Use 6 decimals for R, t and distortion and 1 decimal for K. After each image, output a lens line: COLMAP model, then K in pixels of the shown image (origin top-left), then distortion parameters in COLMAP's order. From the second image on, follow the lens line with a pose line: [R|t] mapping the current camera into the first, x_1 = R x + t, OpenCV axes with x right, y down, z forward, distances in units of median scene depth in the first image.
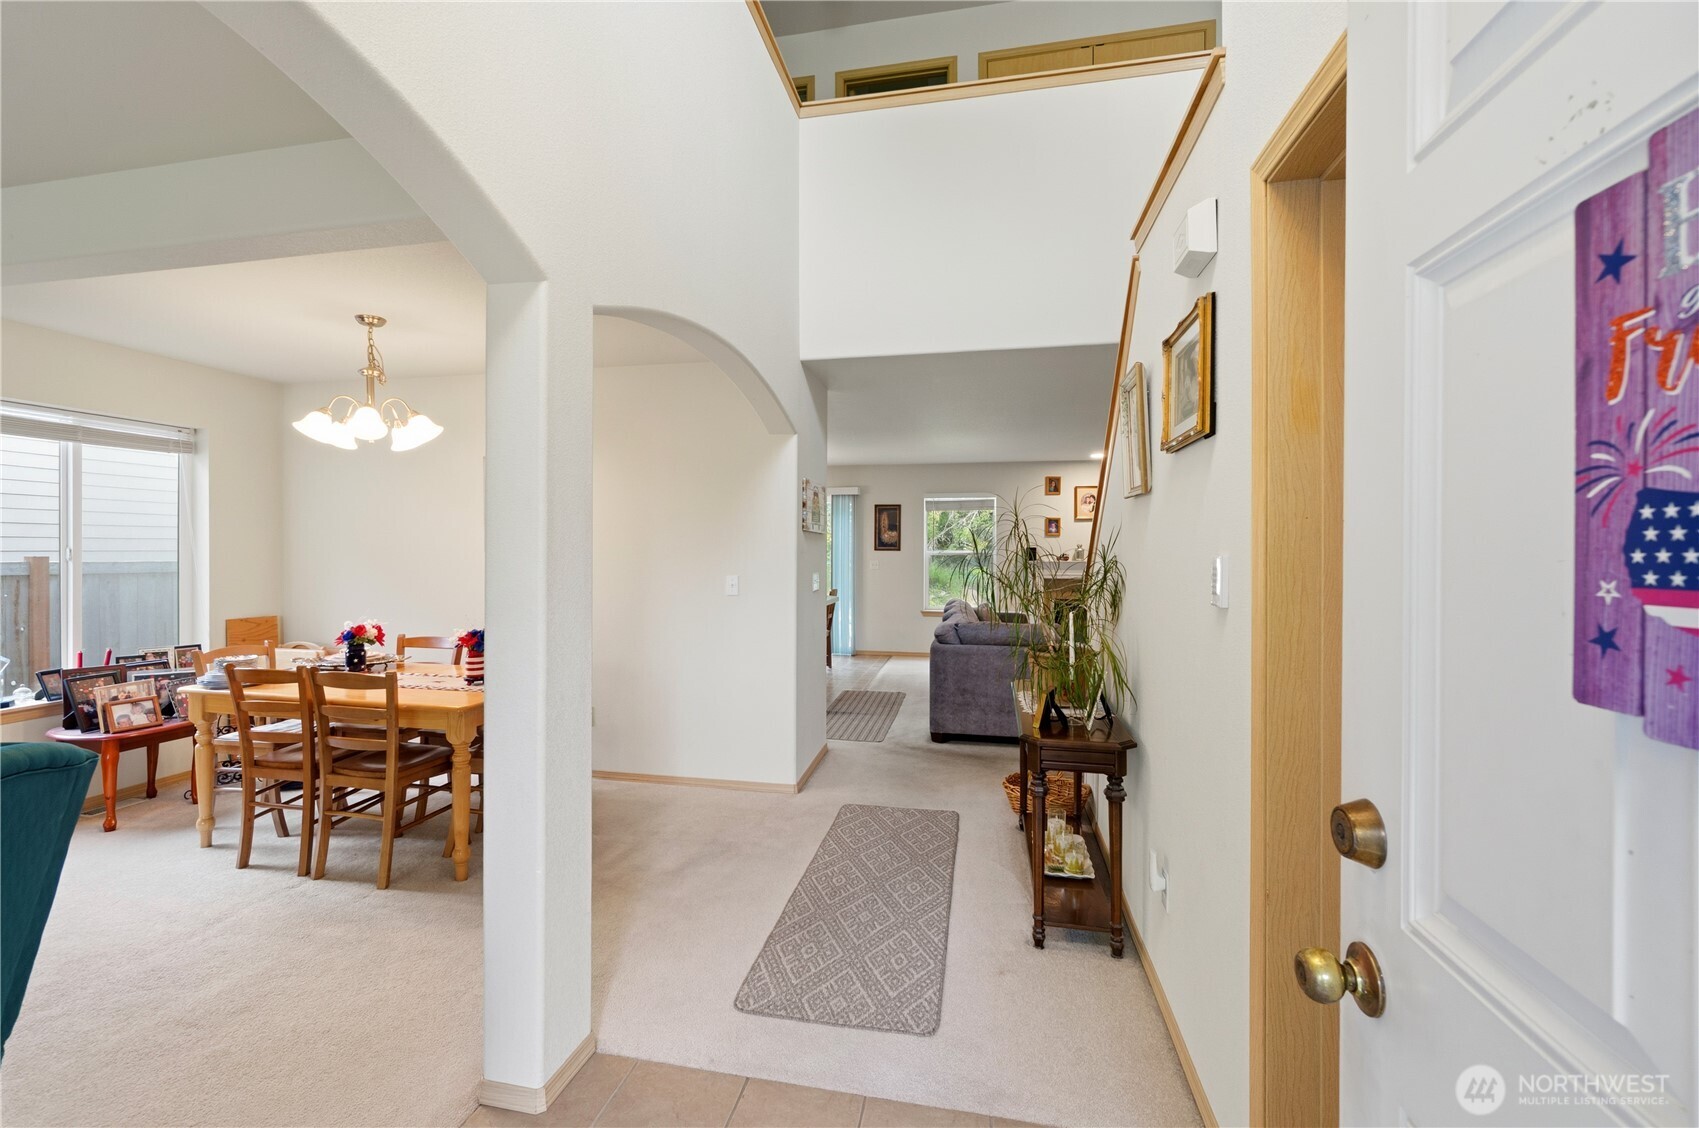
lens RADIAL K [[727.2, 0, 831.0], [0, 727.2, 565.9], [0, 0, 1]] dist [-0.003501, 0.000899]
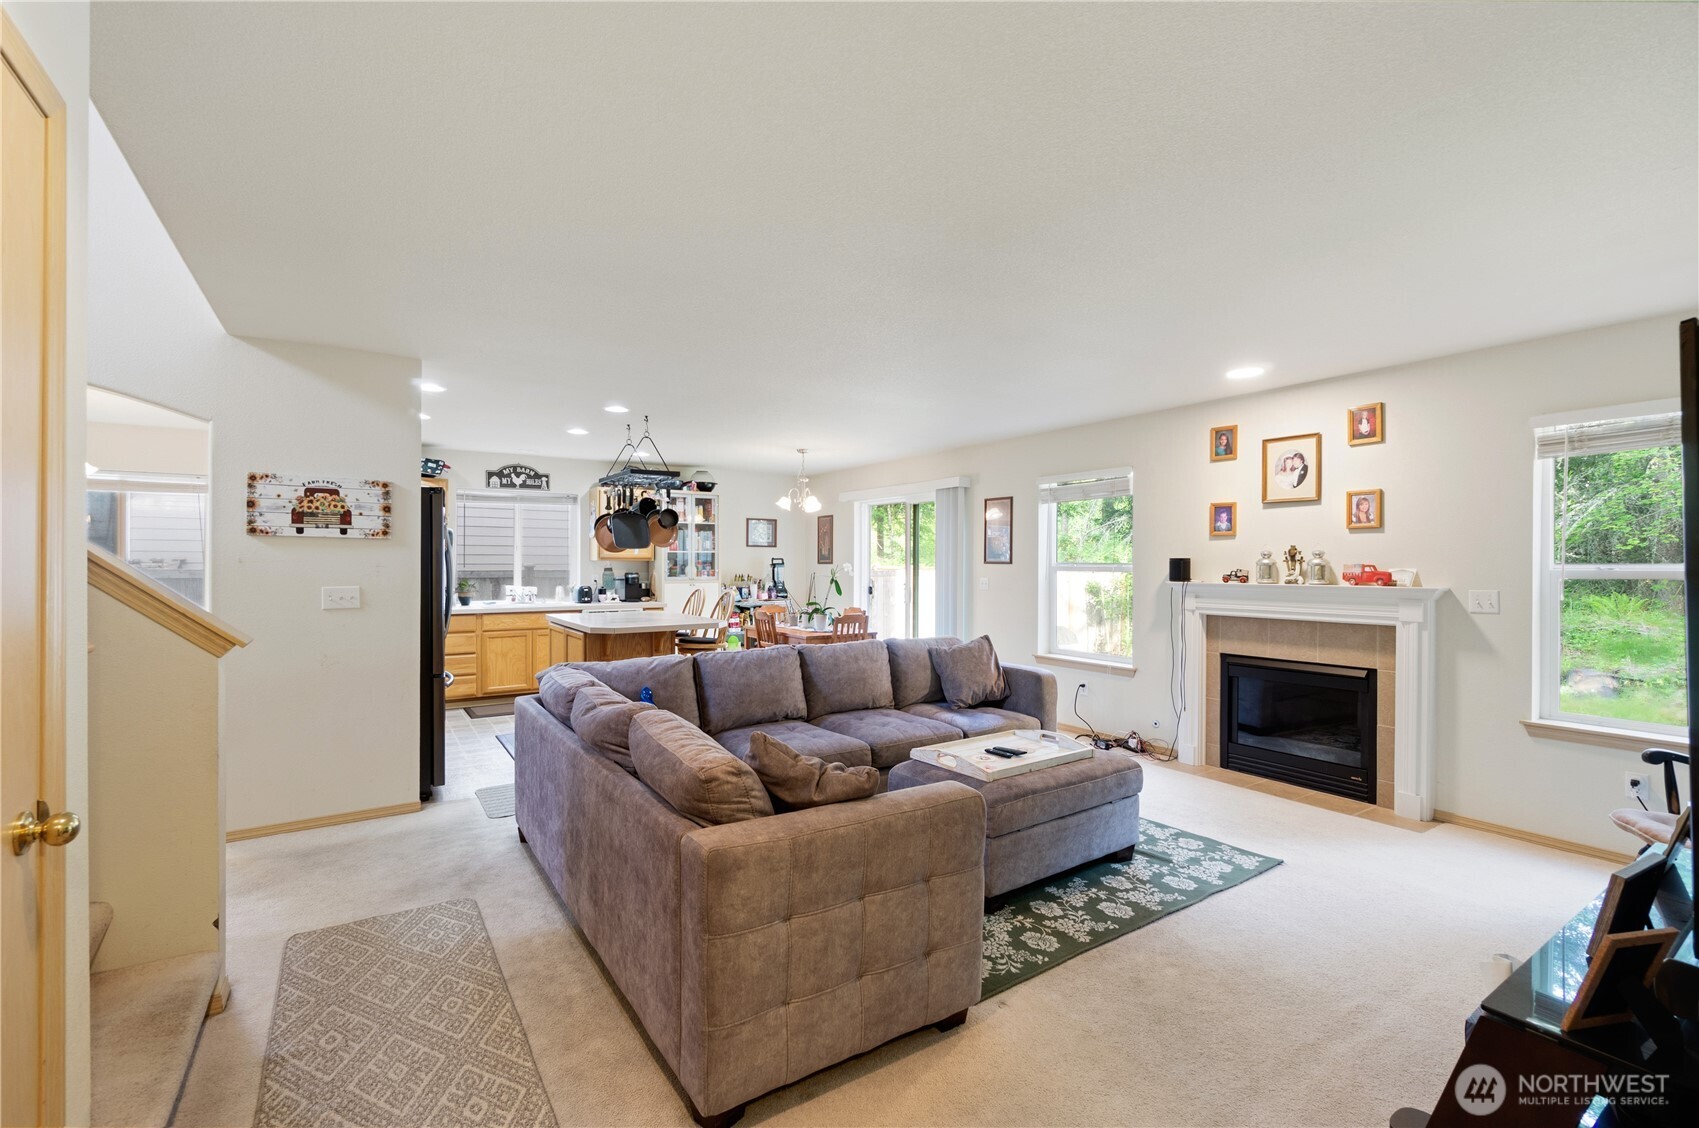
lens RADIAL K [[727.2, 0, 831.0], [0, 727.2, 565.9], [0, 0, 1]] dist [-0.003501, 0.000899]
pose [[0.706752, 0.002367, -0.707458, 0.481597], [-0.014868, 0.999823, -0.011509, -0.008799], [0.707305, 0.018653, 0.706662, 0.412787]]
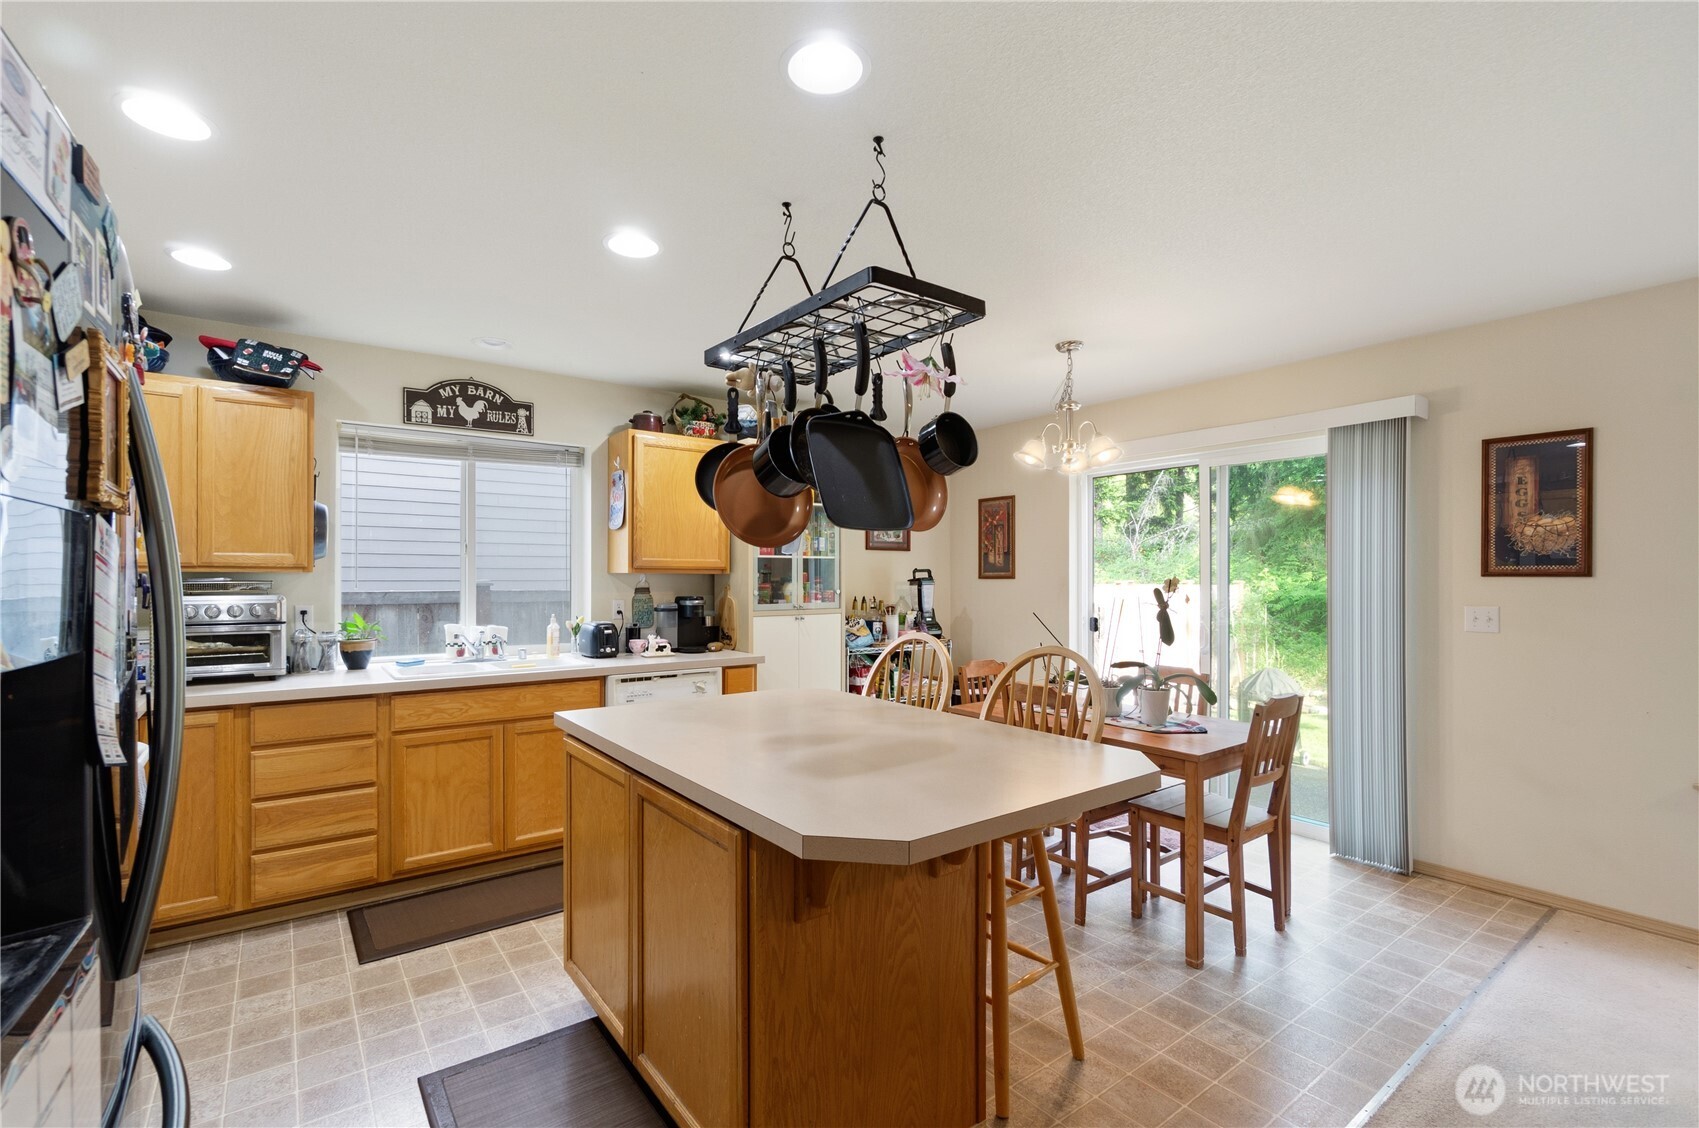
lens RADIAL K [[746.4, 0, 820.8], [0, 746.4, 578.6], [0, 0, 1]] dist [0.003104, 0.000548]
pose [[0.739392, -0.003310, -0.673267, 0.070381], [-0.010549, 0.999808, -0.016500, -0.011532], [0.673192, 0.019303, 0.739216, 0.568491]]
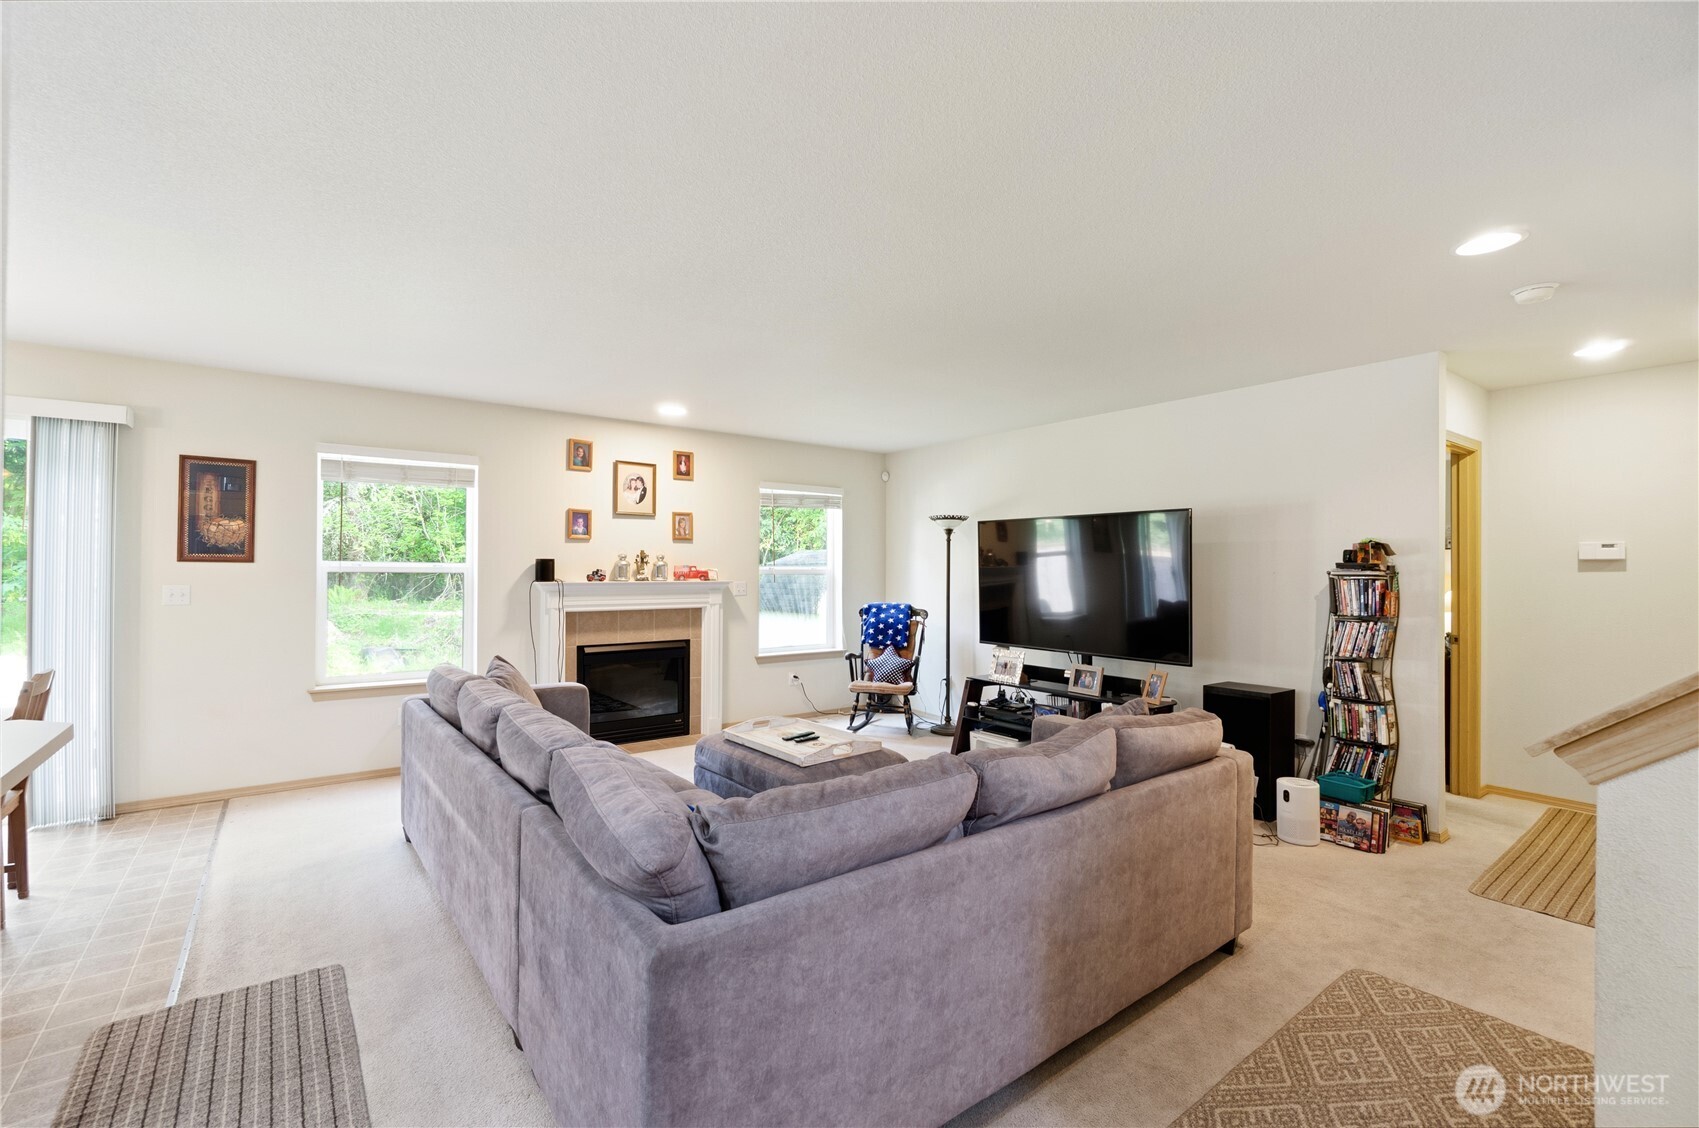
lens RADIAL K [[725.8, 0, 822.4], [0, 725.8, 562.6], [0, 0, 1]] dist [-0.005480, 0.000077]
pose [[0.669213, 0.008700, 0.743020, -0.002433], [0.009969, 0.999736, -0.020685, -0.008085], [-0.743004, 0.021250, 0.668950, 0.455756]]
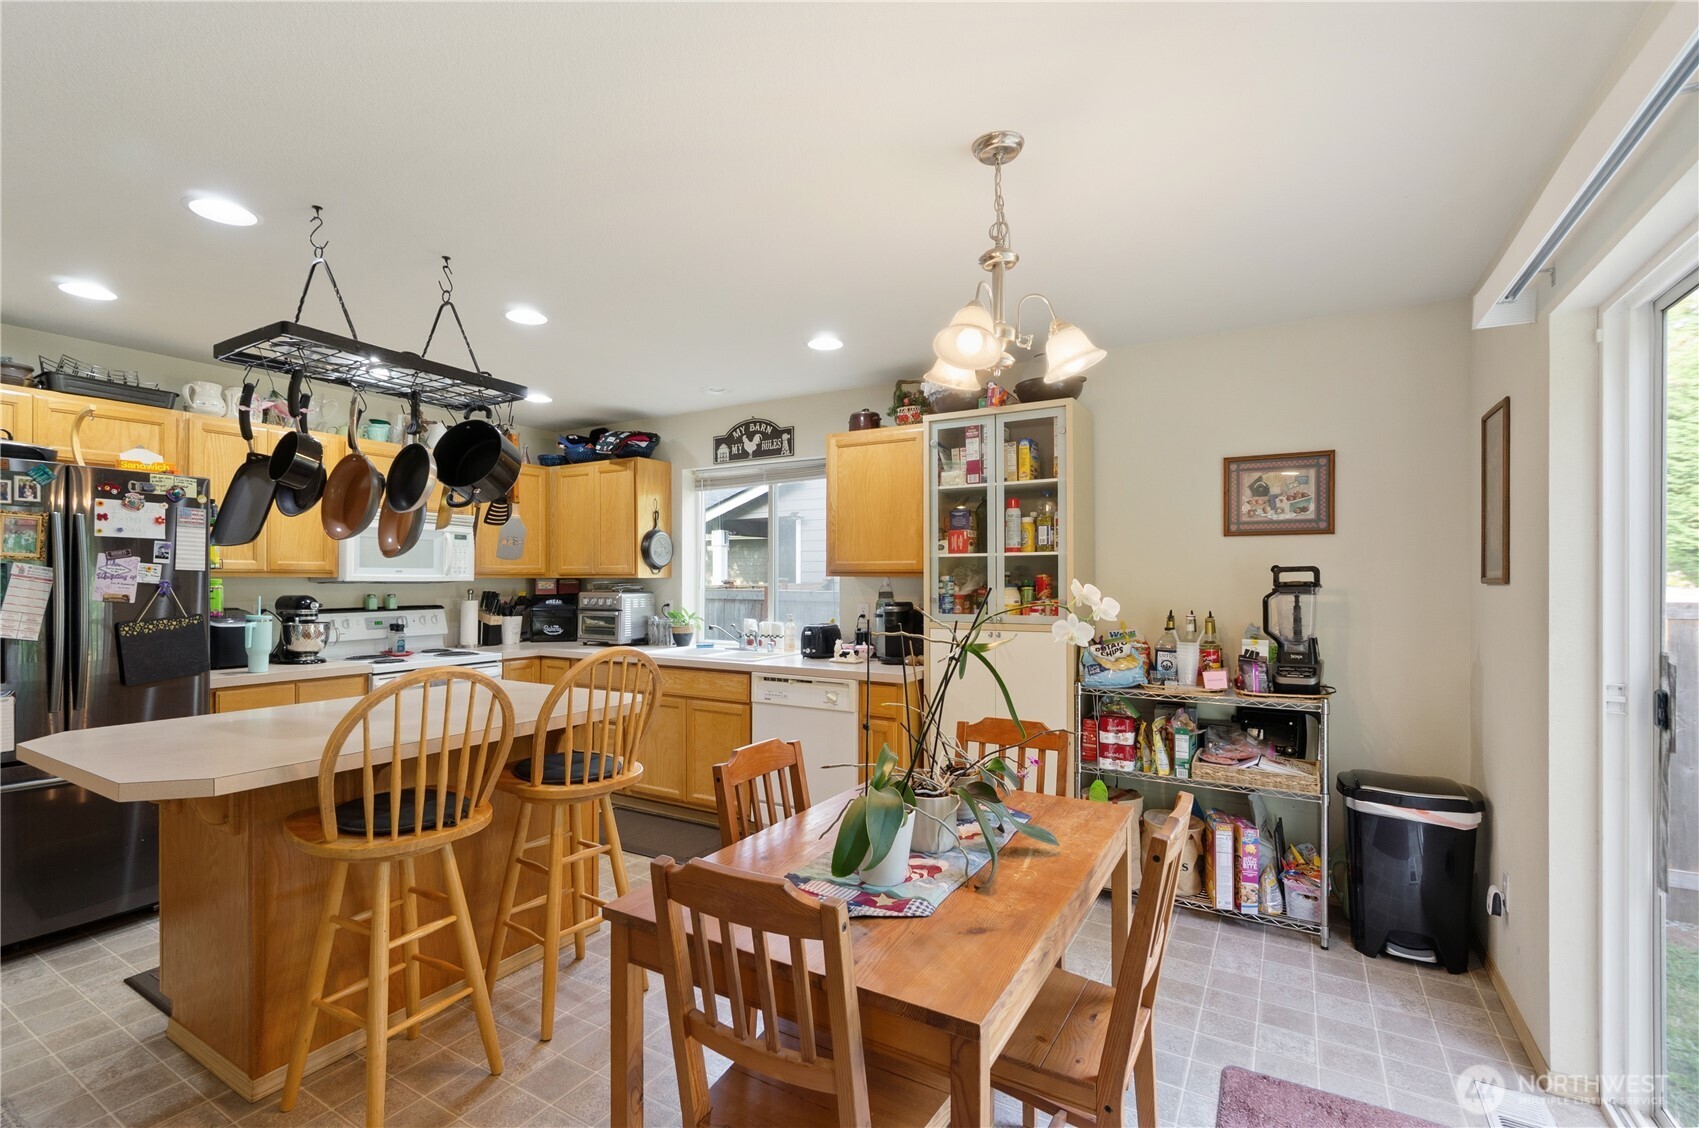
lens RADIAL K [[759.0, 0, 831.9], [0, 759.0, 580.0], [0, 0, 1]] dist [-0.005731, -0.000789]
pose [[-0.324498, -0.002957, -0.945882, 0.117315], [-0.019921, 0.999795, 0.003709, -0.020792], [0.945676, 0.020046, -0.324491, 0.972446]]
